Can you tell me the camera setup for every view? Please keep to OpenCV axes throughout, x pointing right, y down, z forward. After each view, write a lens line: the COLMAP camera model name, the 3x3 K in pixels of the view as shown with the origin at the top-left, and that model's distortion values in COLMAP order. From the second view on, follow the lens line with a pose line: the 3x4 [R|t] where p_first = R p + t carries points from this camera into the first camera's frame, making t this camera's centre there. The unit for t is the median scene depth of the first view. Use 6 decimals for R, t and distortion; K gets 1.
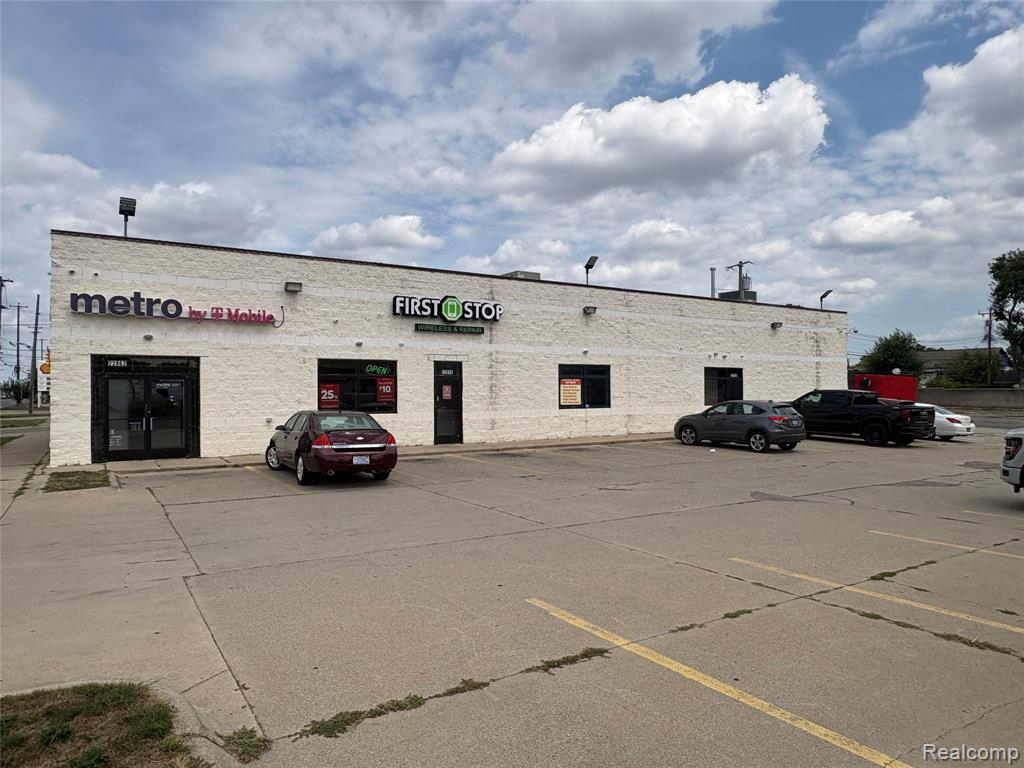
lens RADIAL K [[661.1, 0, 512.6], [0, 661.1, 382.1], [0, 0, 1]] dist [-0.002529, -0.000845]
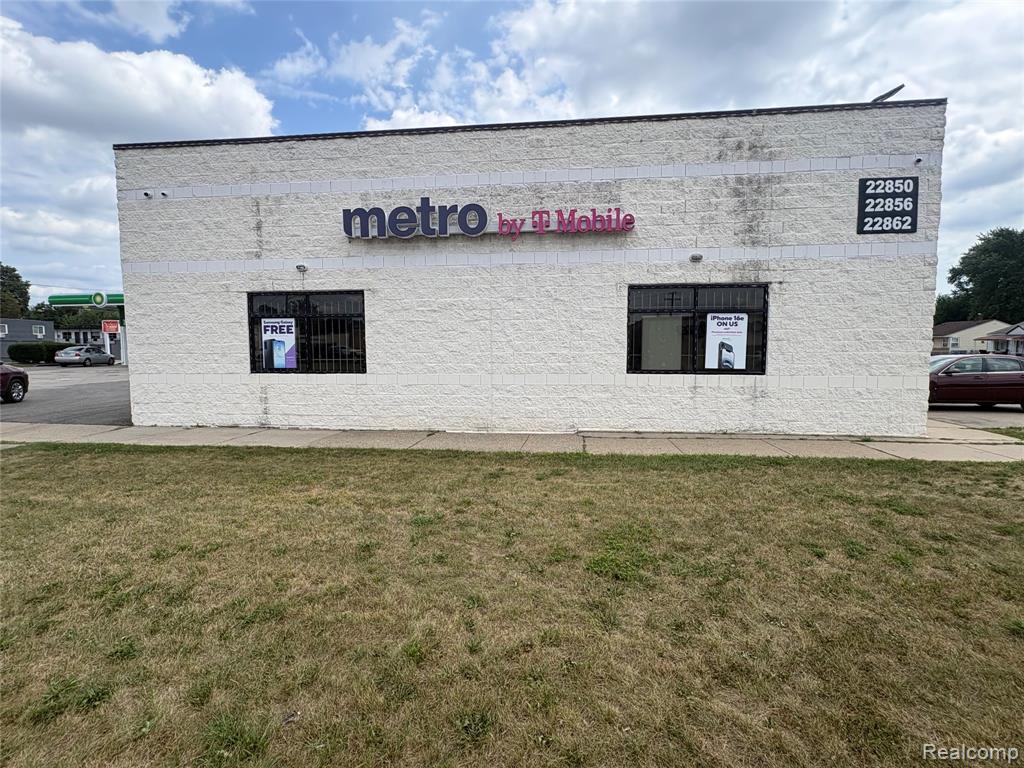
lens RADIAL K [[481.6, 0, 496.4], [0, 481.6, 388.3], [0, 0, 1]] dist [-0.003237, -0.000320]
pose [[0.788352, 0.044866, -0.613586, -0.216857], [0.011062, 0.996142, 0.087051, 0.008219], [0.615124, -0.075414, 0.784815, 0.656294]]
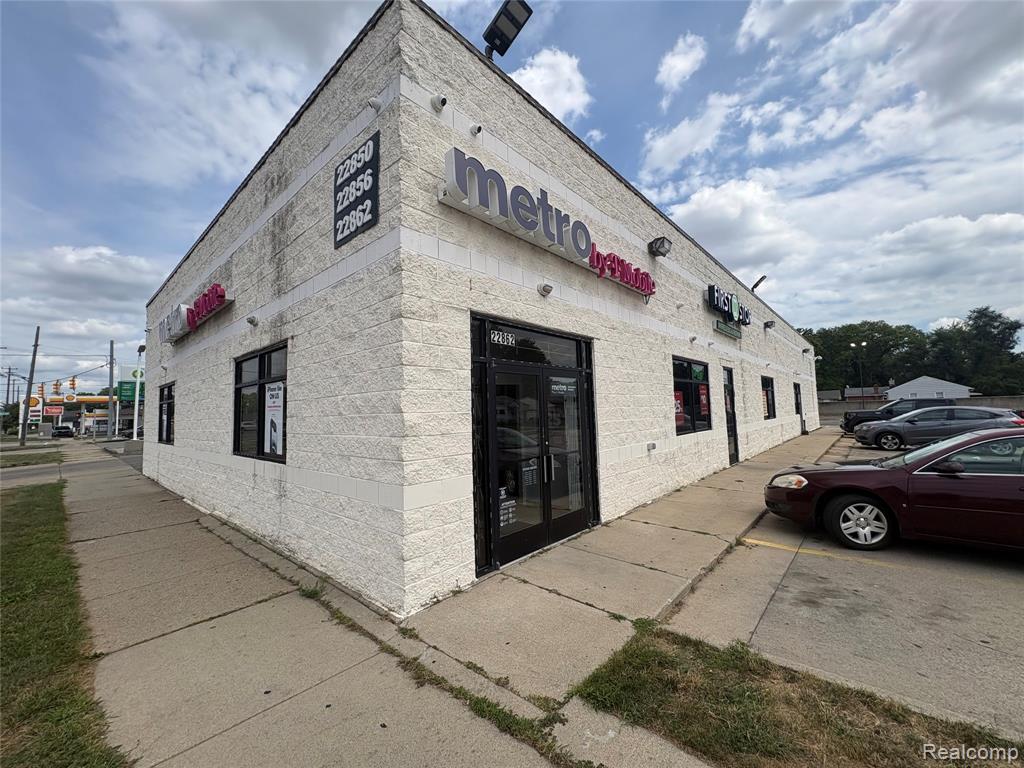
lens RADIAL K [[407.3, 0, 509.5], [0, 407.3, 383.0], [0, 0, 1]] dist [-0.003589, 0.000244]
pose [[0.962028, -0.003276, 0.272930, -0.667714], [0.020578, 0.997953, -0.060556, 0.019329], [-0.272173, 0.063873, 0.960126, 0.728433]]
